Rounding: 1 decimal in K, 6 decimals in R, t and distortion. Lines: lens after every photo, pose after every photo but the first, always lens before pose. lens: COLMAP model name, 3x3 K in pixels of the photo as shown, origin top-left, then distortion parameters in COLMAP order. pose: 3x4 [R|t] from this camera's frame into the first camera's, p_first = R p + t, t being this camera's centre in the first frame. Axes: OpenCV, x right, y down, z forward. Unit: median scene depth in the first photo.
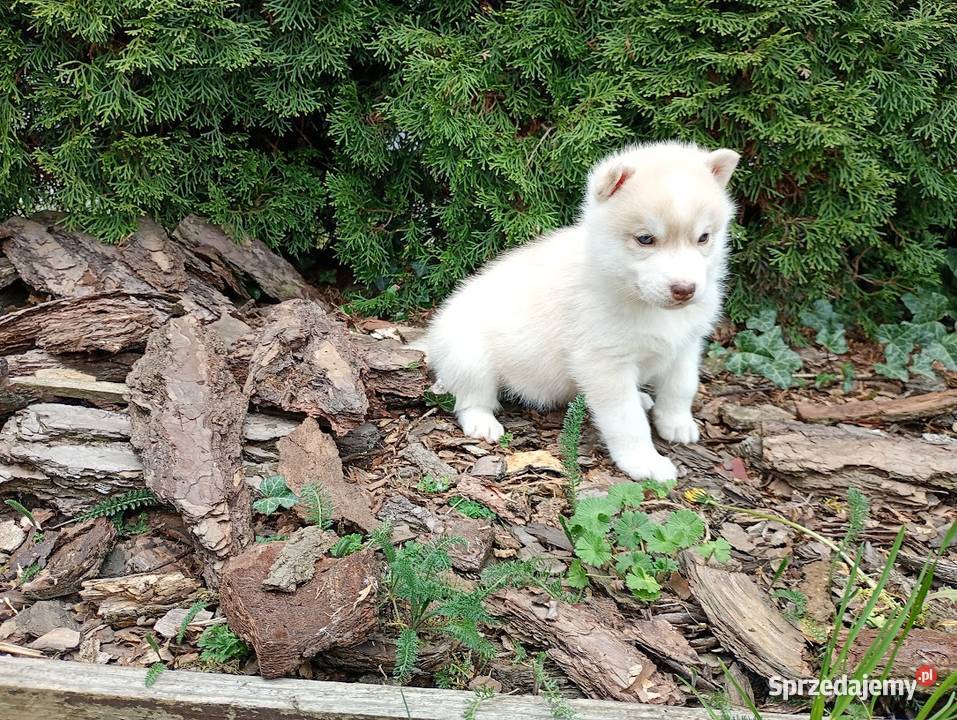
lens RADIAL K [[804.6, 0, 477.8], [0, 804.6, 341.9], [0, 0, 1]] dist [0.074236, -0.118409]
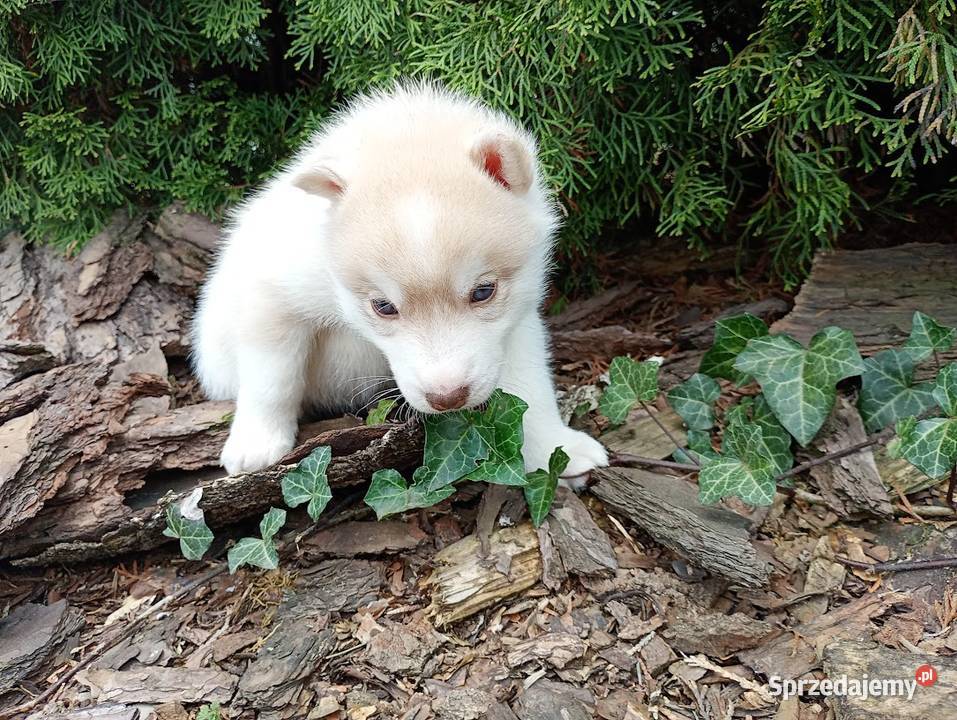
lens RADIAL K [[804.6, 0, 477.8], [0, 804.6, 341.9], [0, 0, 1]] dist [0.074236, -0.118409]
pose [[0.867885, -0.021333, -0.496306, 0.302816], [0.079136, 0.992256, 0.095733, -0.090322], [0.490421, -0.122361, 0.862853, 0.551547]]
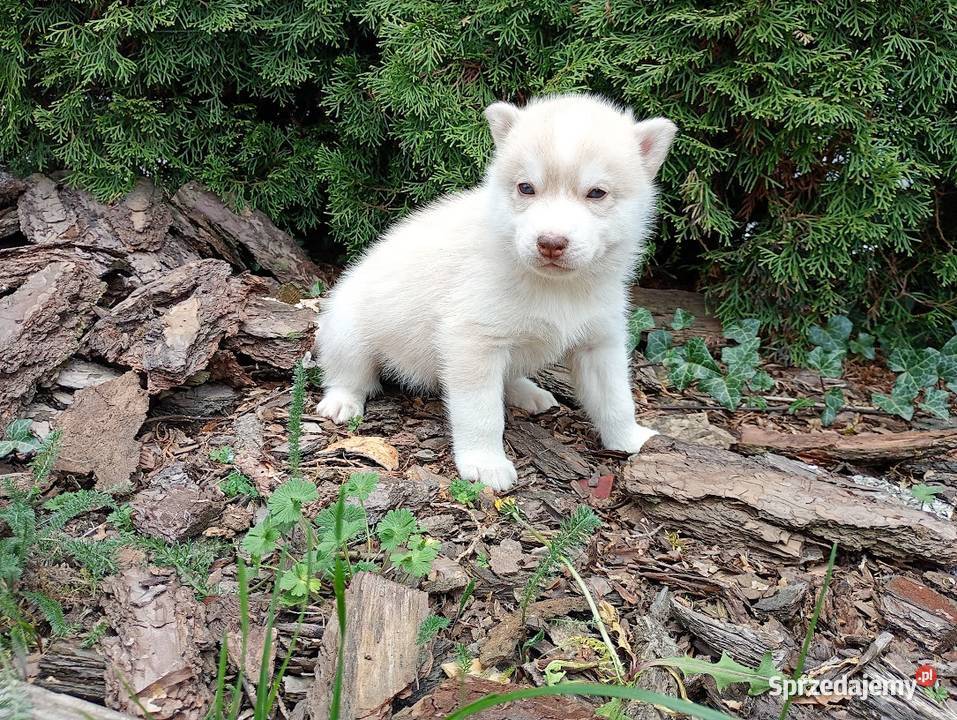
lens RADIAL K [[805.1, 0, 480.0], [0, 805.1, 337.5], [0, 0, 1]] dist [0.078668, -0.122522]
pose [[0.970657, 0.090787, -0.222671, 0.279899], [-0.096278, 0.995257, -0.013903, 0.020104], [0.220352, 0.034934, 0.974795, 0.111158]]
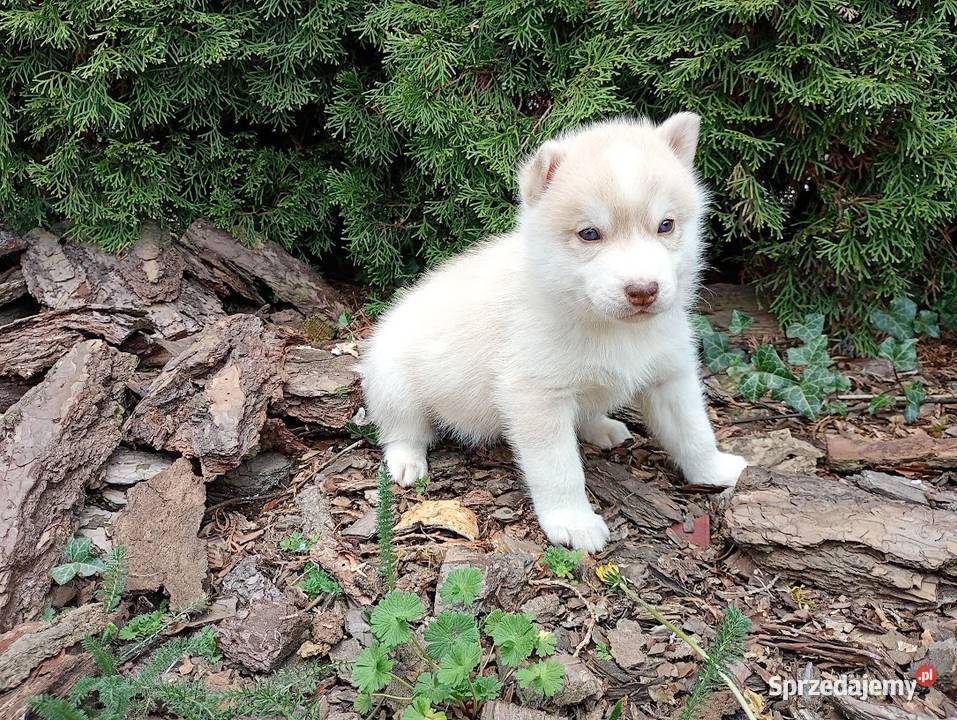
lens RADIAL K [[805.1, 0, 480.0], [0, 805.1, 337.5], [0, 0, 1]] dist [0.078668, -0.122522]
pose [[0.975797, -0.005982, -0.218597, 0.216048], [0.011083, 0.999694, 0.022116, -0.038603], [0.218398, -0.024003, 0.975564, 0.143430]]
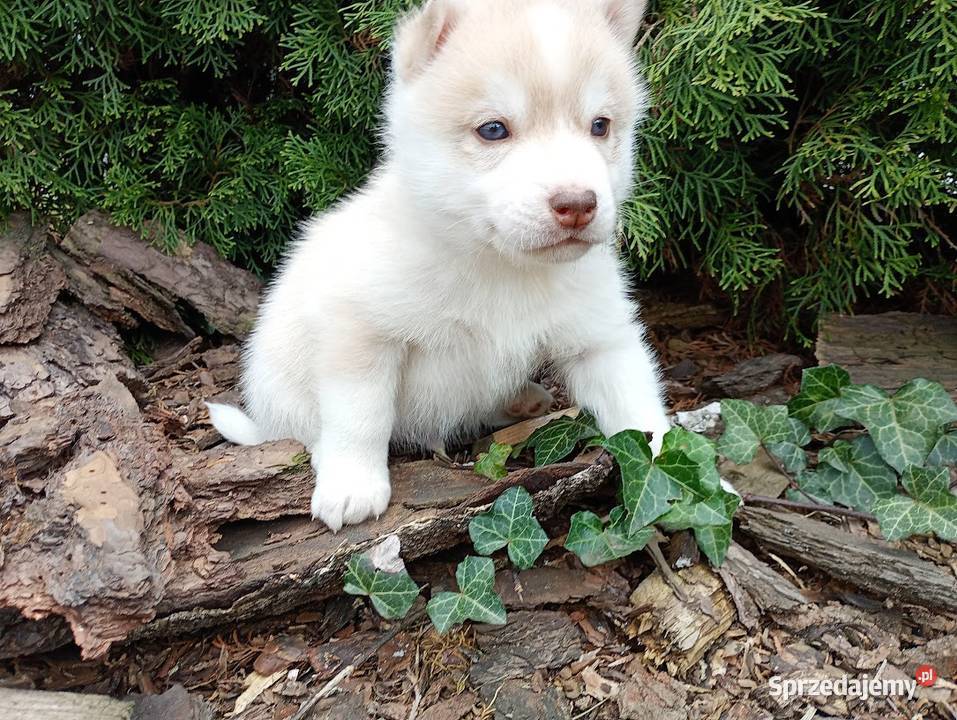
lens RADIAL K [[804.6, 0, 477.8], [0, 804.6, 341.9], [0, 0, 1]] dist [0.074236, -0.118409]
pose [[0.983813, -0.007217, -0.179050, 0.072890], [0.014659, 0.999081, 0.040279, -0.087489], [0.178595, -0.042252, 0.983015, 0.486918]]
